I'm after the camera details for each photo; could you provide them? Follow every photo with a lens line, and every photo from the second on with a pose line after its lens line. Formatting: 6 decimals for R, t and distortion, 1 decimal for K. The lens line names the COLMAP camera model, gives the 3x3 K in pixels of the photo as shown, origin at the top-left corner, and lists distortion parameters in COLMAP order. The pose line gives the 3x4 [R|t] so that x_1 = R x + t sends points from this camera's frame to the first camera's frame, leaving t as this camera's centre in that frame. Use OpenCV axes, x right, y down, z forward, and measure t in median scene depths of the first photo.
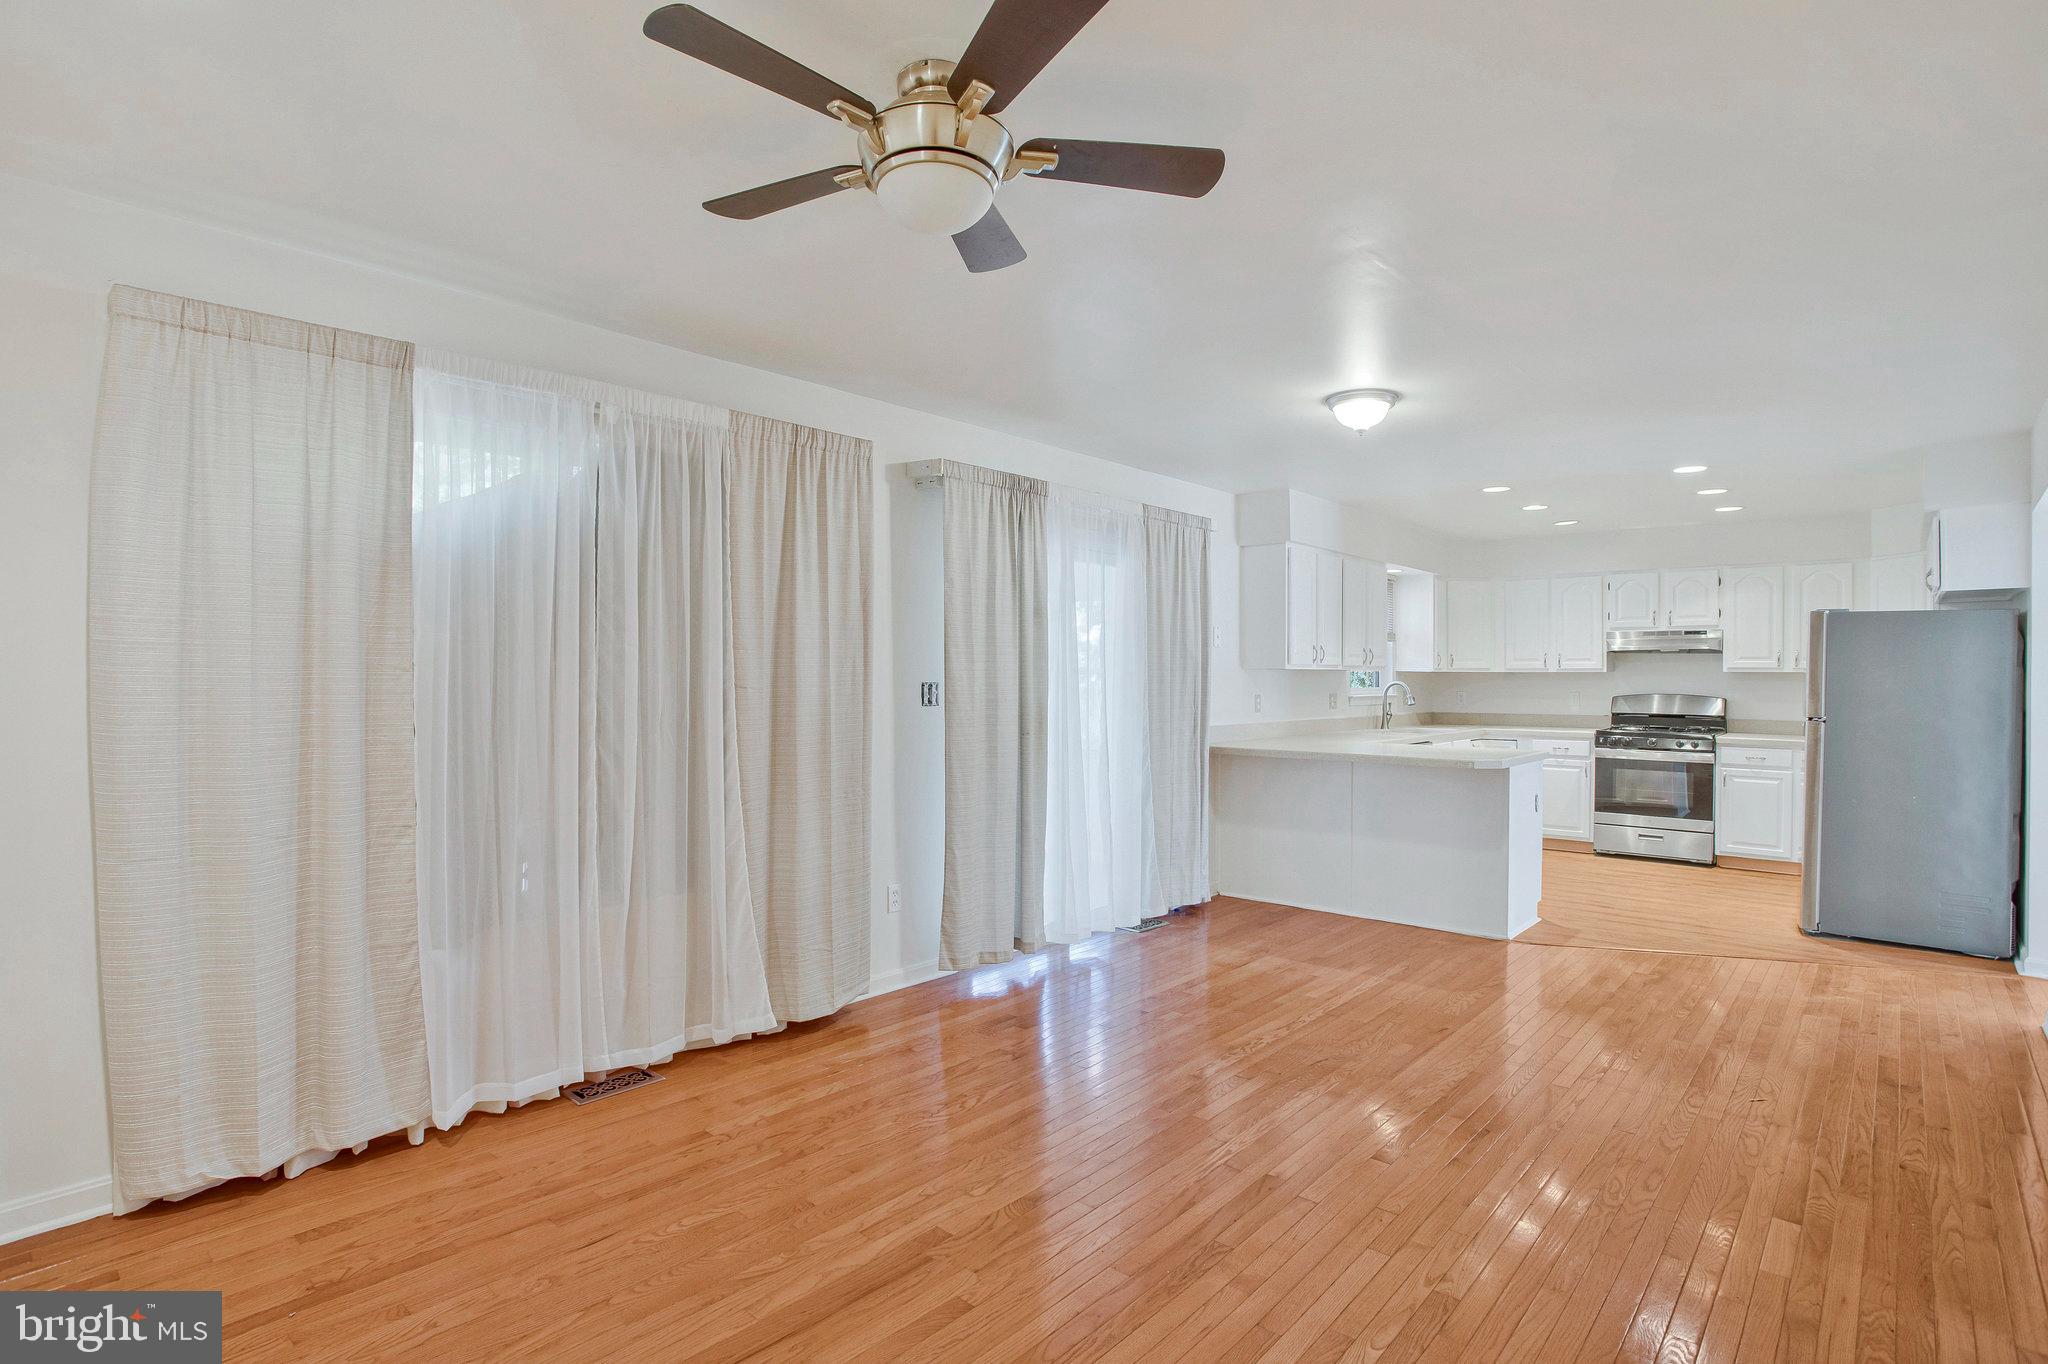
lens RADIAL K [[1026.4, 0, 1024.0], [0, 1026.4, 682.0], [0, 0, 1]] dist [-0.082199, 0.047512]
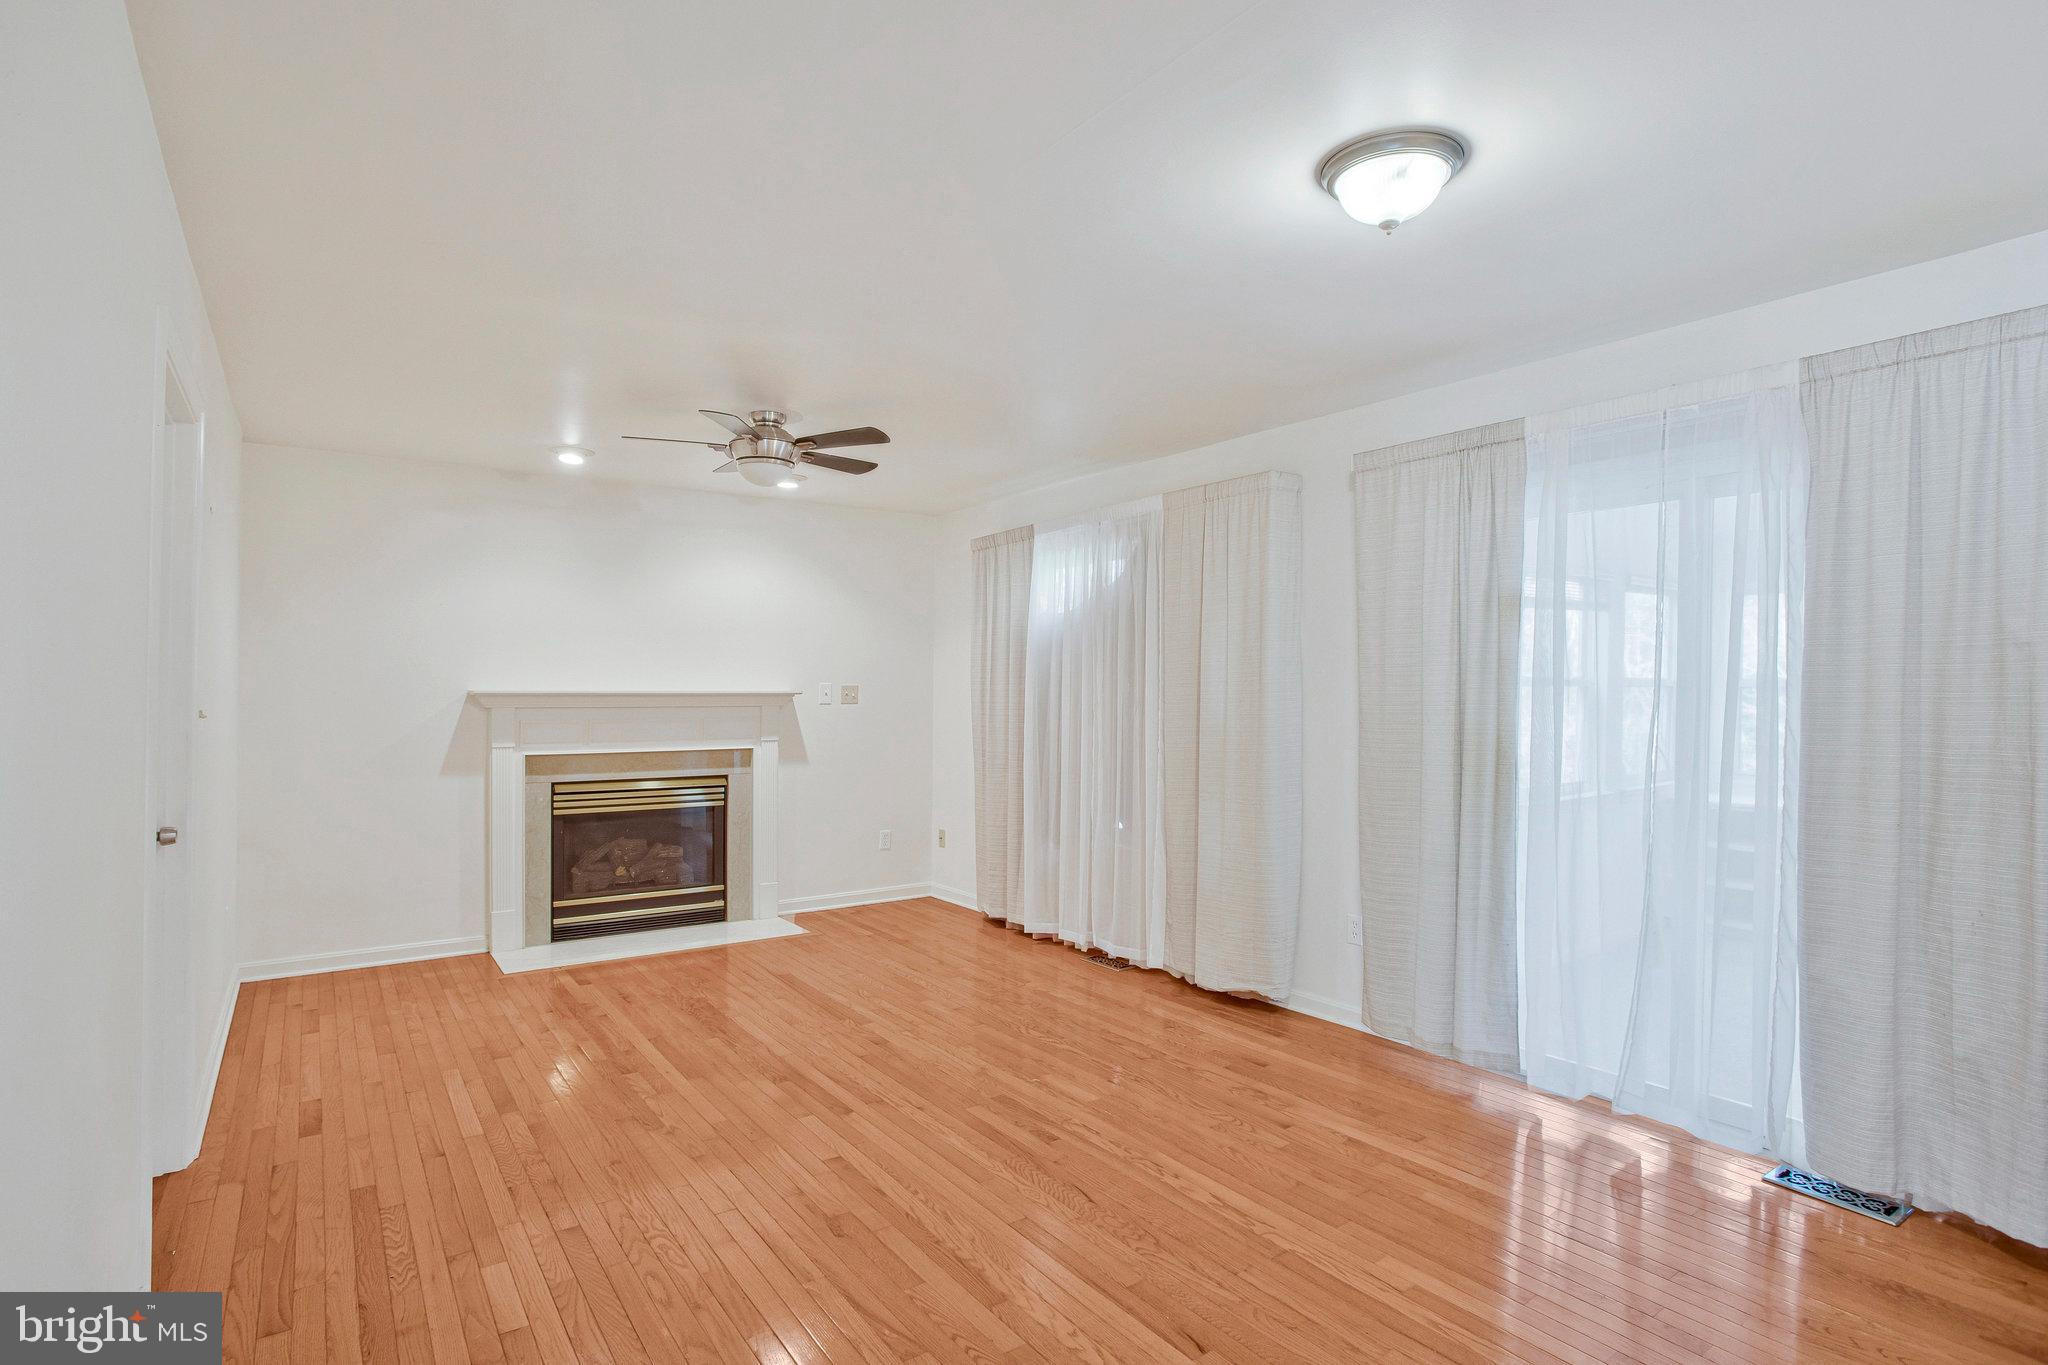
lens RADIAL K [[1005.3, 0, 1019.1], [0, 1005.3, 679.9], [0, 0, 1]] dist [-0.080201, 0.047828]
pose [[-0.212305, -0.015668, -0.977078, 1.244847], [-0.005458, 0.999875, -0.014848, -0.004355], [0.977188, 0.002180, -0.212364, 1.325307]]
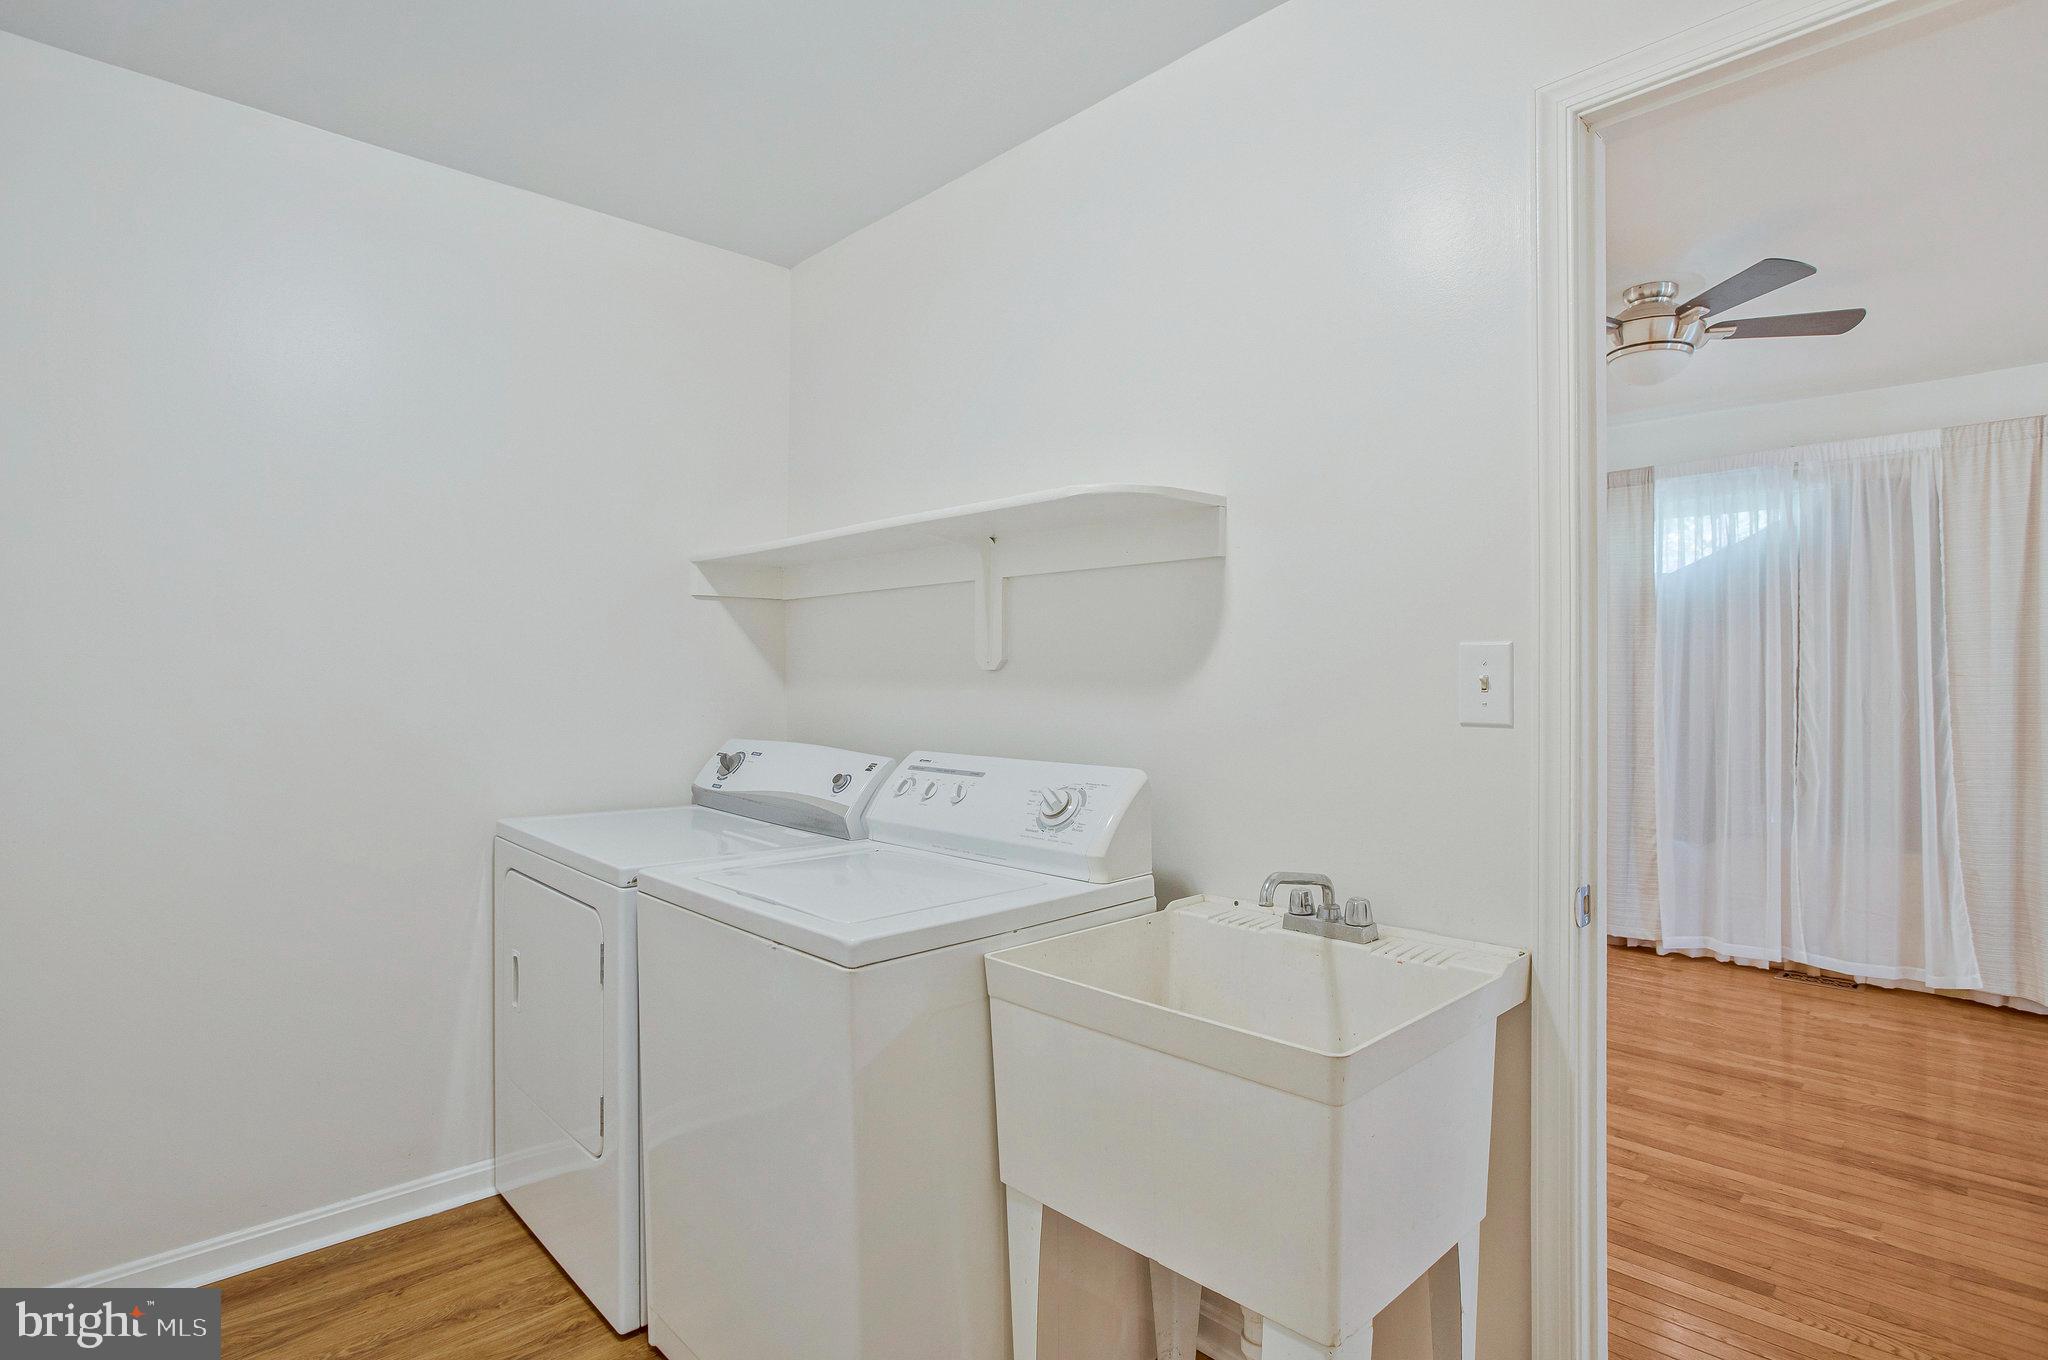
lens RADIAL K [[1027.2, 0, 1029.6], [0, 1027.2, 665.6], [0, 0, 1]] dist [-0.087063, 0.050837]
pose [[-0.063928, -0.020284, -0.997748, 1.049349], [-0.009034, 0.999764, -0.019746, 0.032893], [0.997914, 0.007751, -0.064096, 0.070900]]
